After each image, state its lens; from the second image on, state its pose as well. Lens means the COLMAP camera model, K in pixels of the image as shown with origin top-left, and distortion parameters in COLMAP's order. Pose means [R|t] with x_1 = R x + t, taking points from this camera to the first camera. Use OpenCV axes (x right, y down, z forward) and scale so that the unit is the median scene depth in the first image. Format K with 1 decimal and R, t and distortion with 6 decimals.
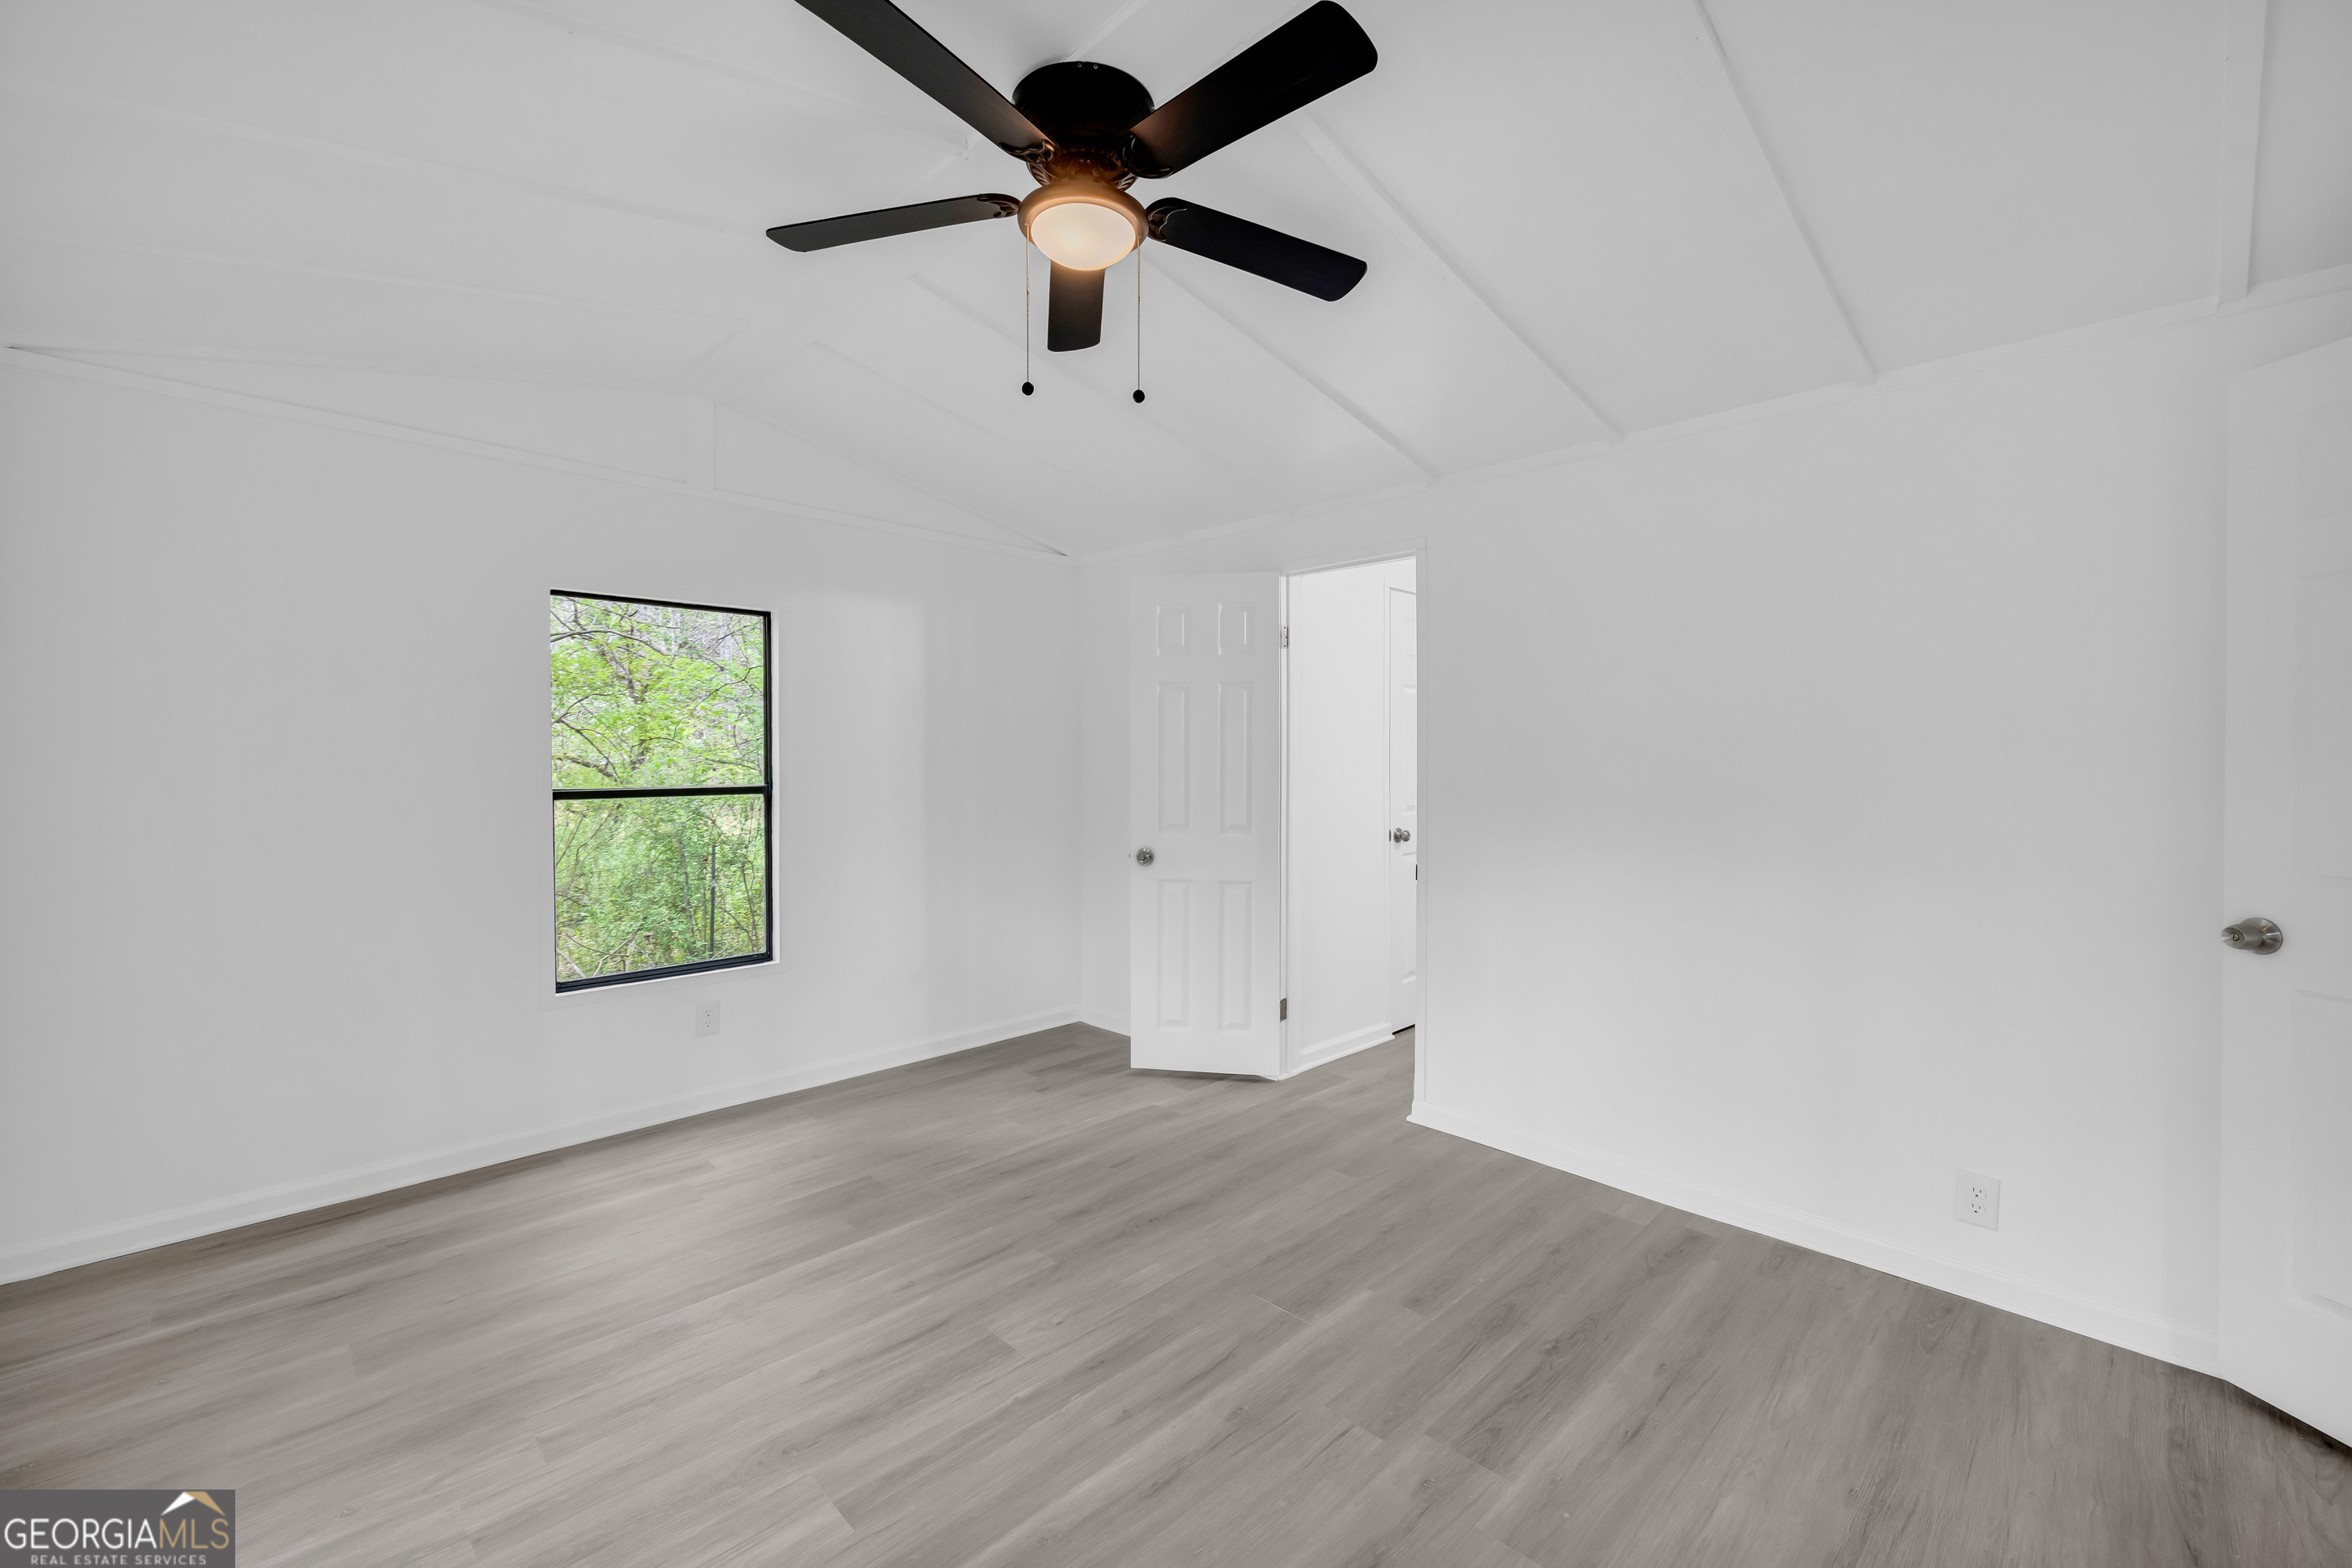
lens RADIAL K [[956.1, 0, 1168.4], [0, 956.1, 773.1], [0, 0, 1]] dist [-0.002912, -0.000259]
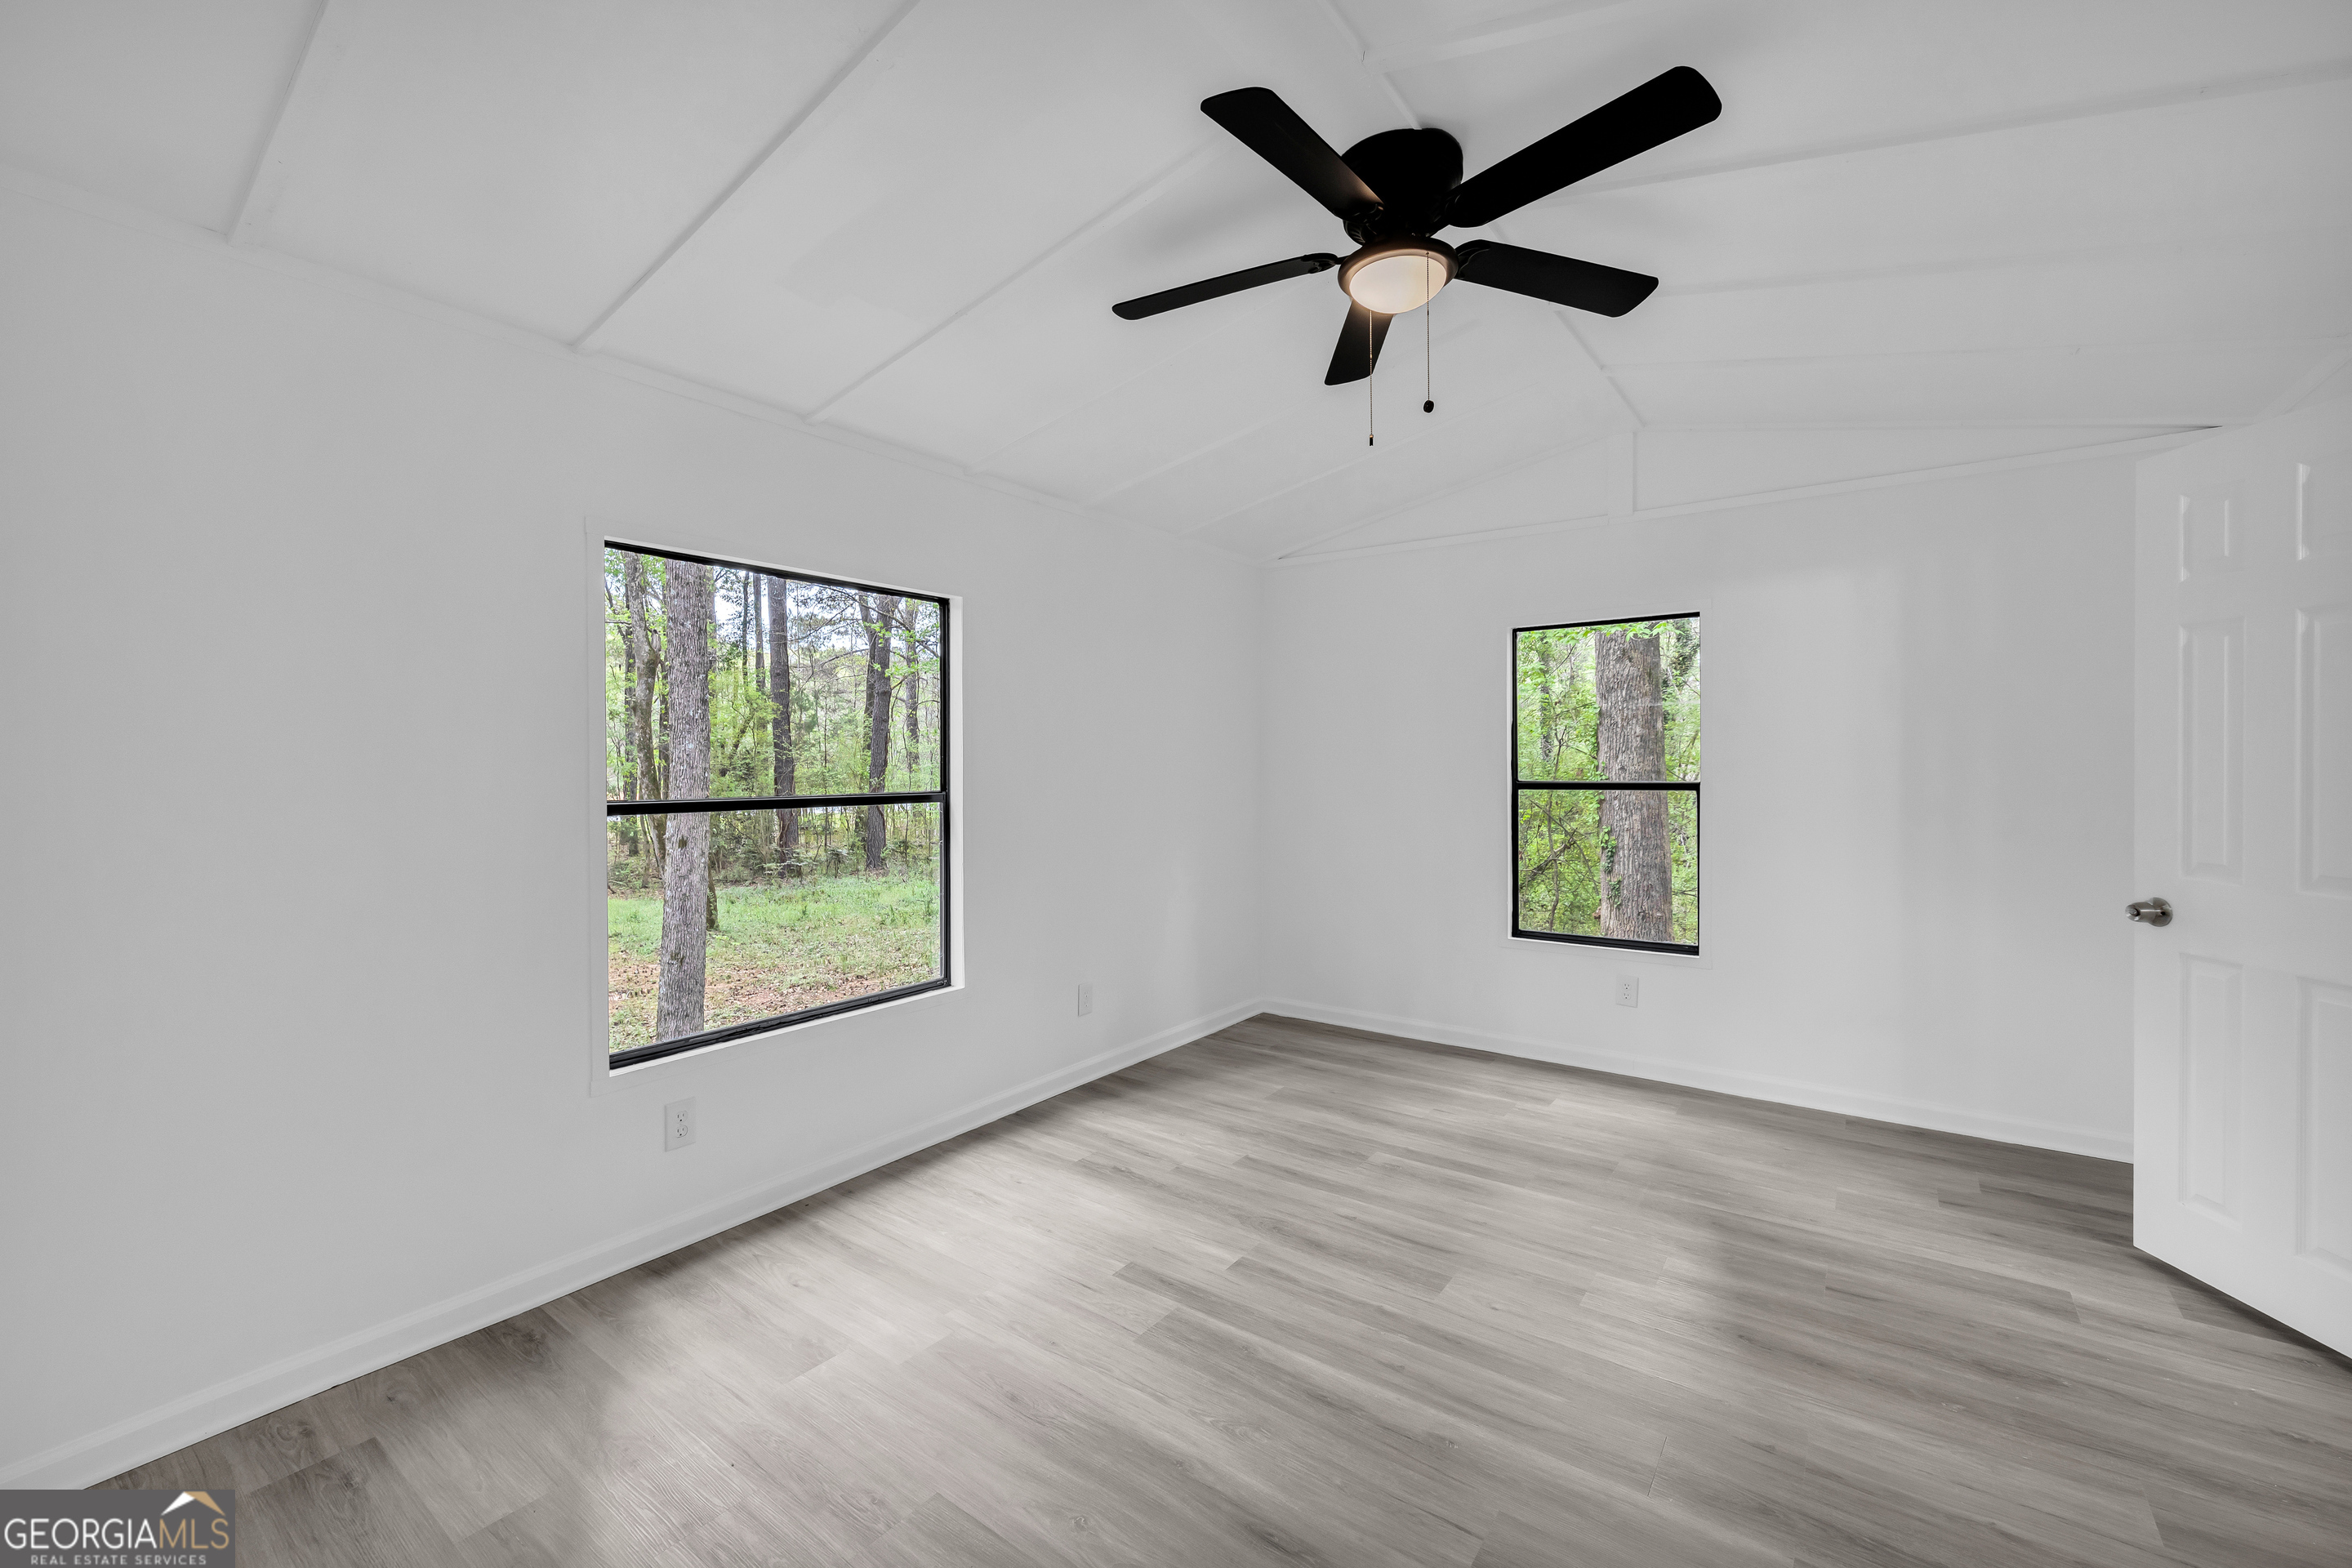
lens RADIAL K [[935.9, 0, 1183.3], [0, 935.9, 769.5], [0, 0, 1]] dist [-0.006228, 0.000100]
pose [[0.166424, 0.006439, -0.986033, 0.867158], [-0.008545, 0.999951, 0.005088, -0.003776], [0.986017, 0.007579, 0.166471, 0.534189]]
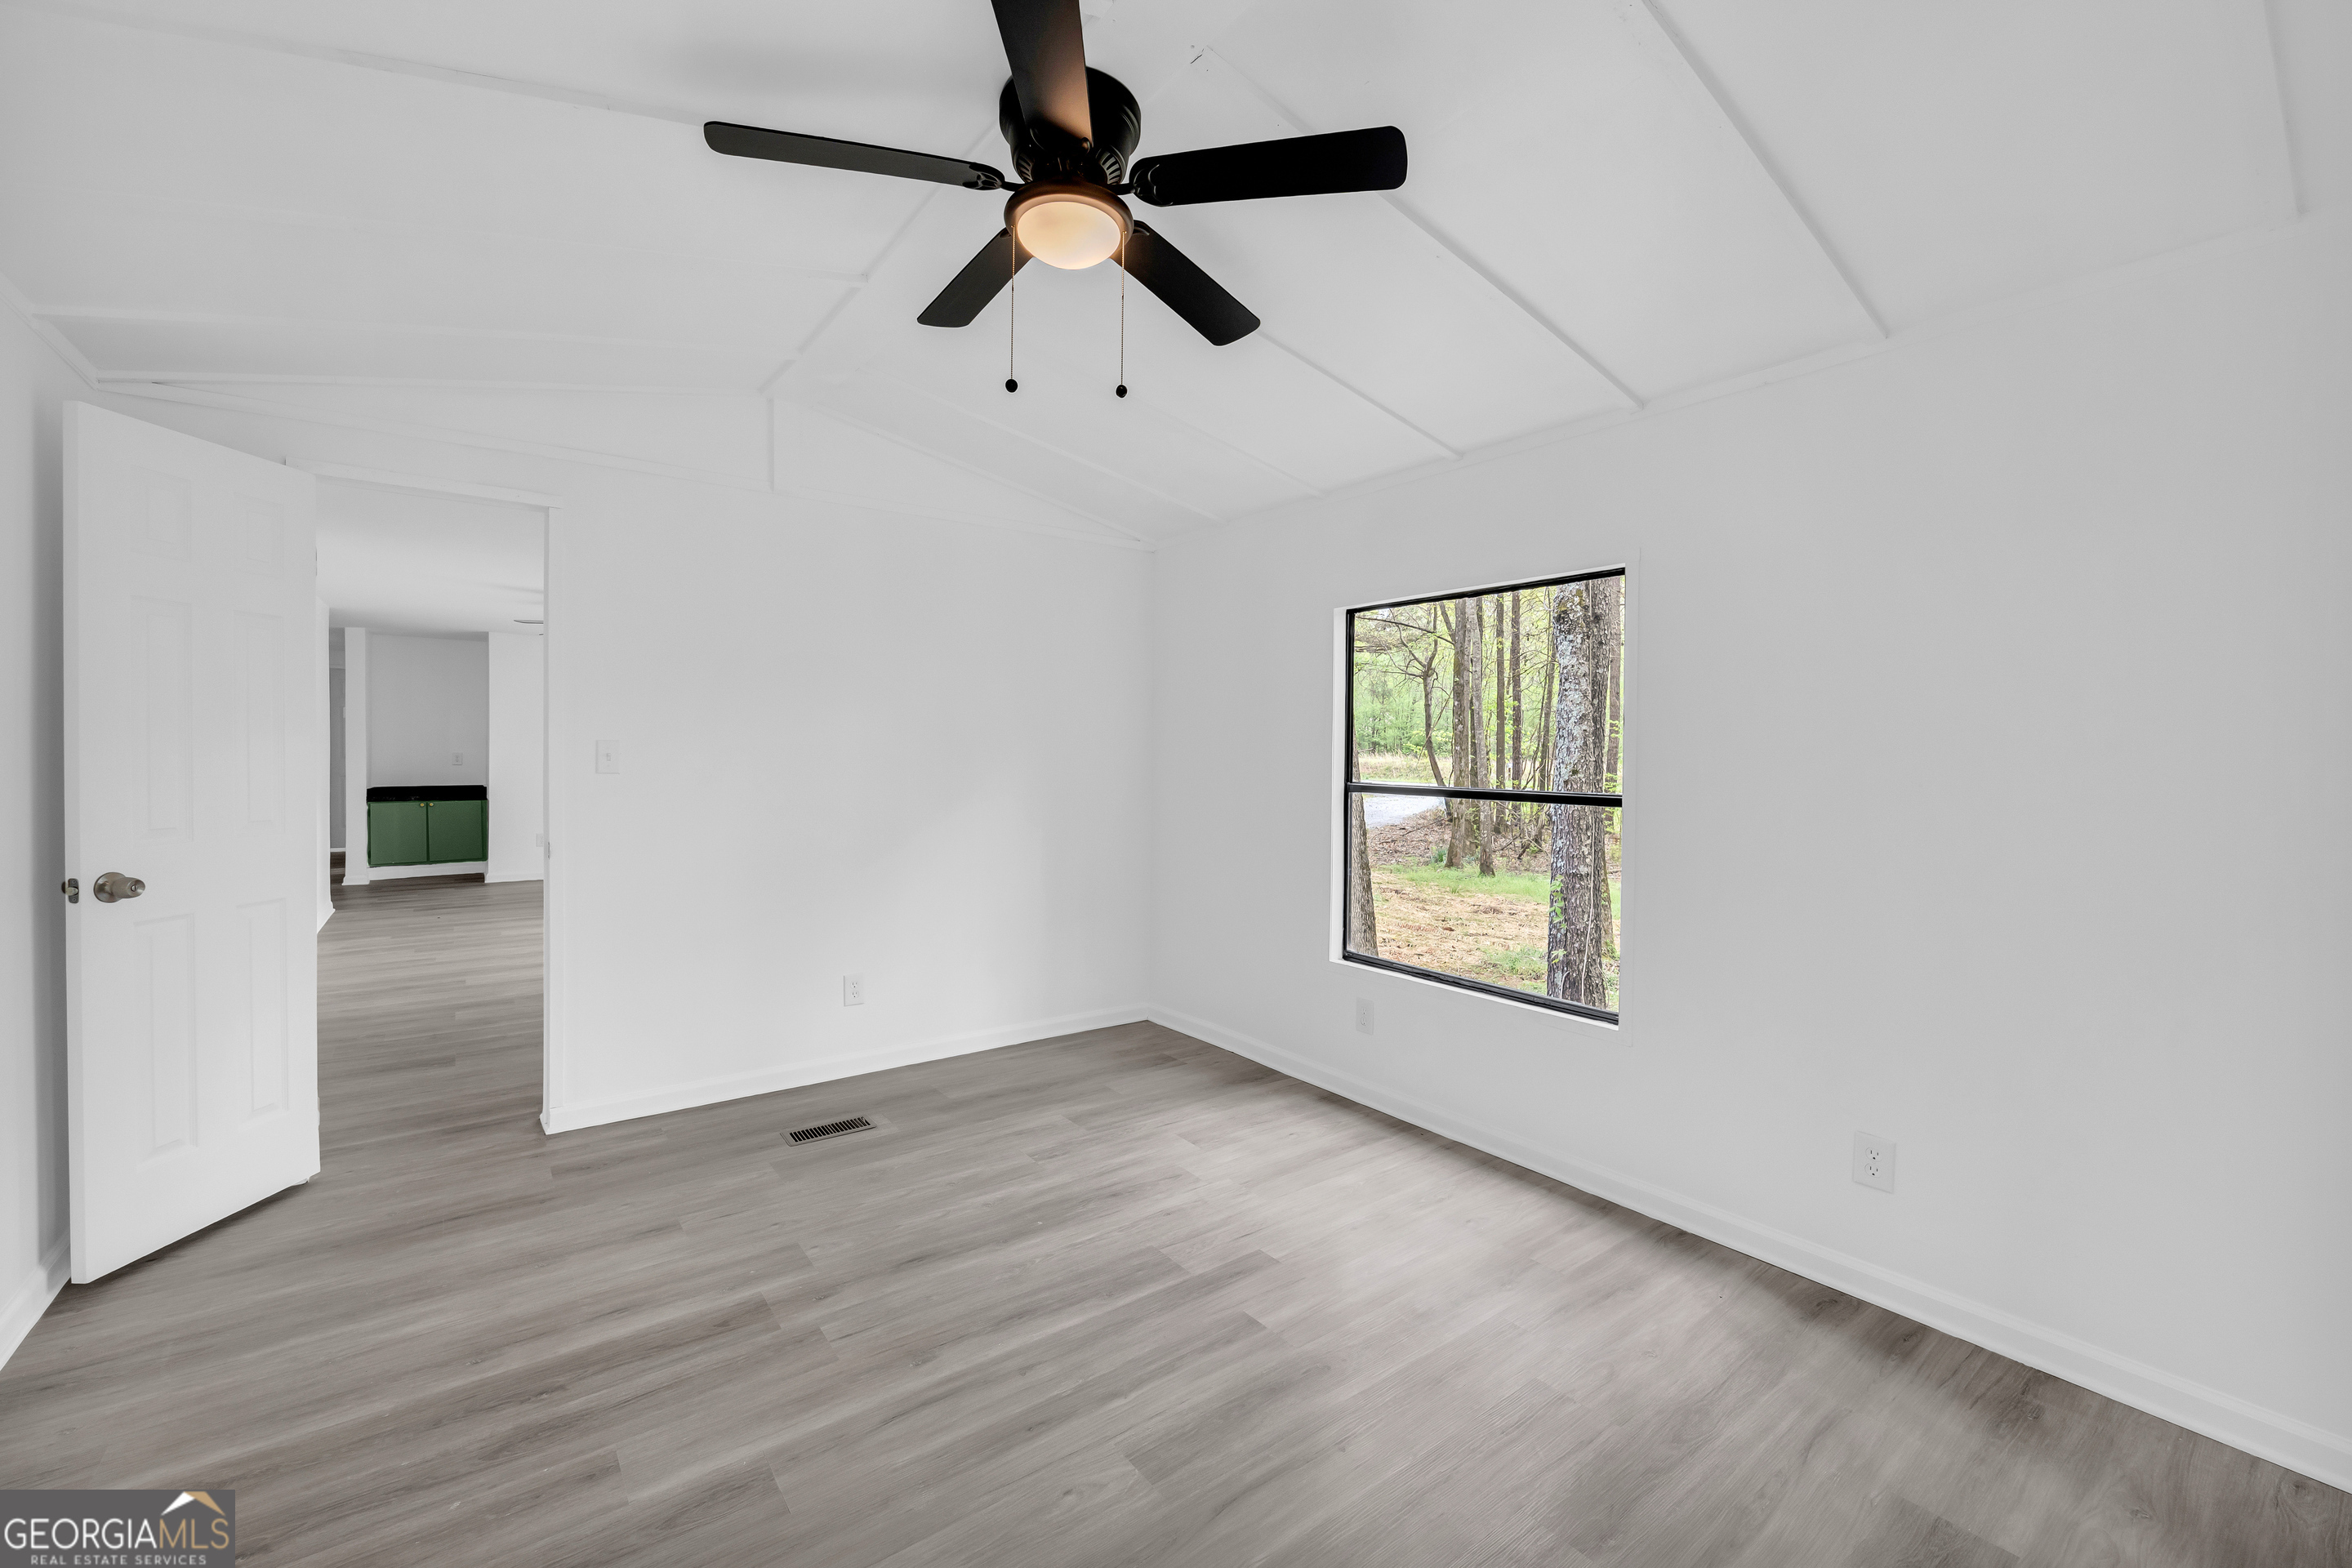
lens RADIAL K [[935.9, 0, 1183.3], [0, 935.9, 769.5], [0, 0, 1]] dist [-0.006228, 0.000100]
pose [[-0.994006, -0.011478, 0.108726, -0.298152], [-0.008831, 0.999654, 0.024791, -0.020408], [-0.108973, 0.023682, -0.993763, 1.828238]]
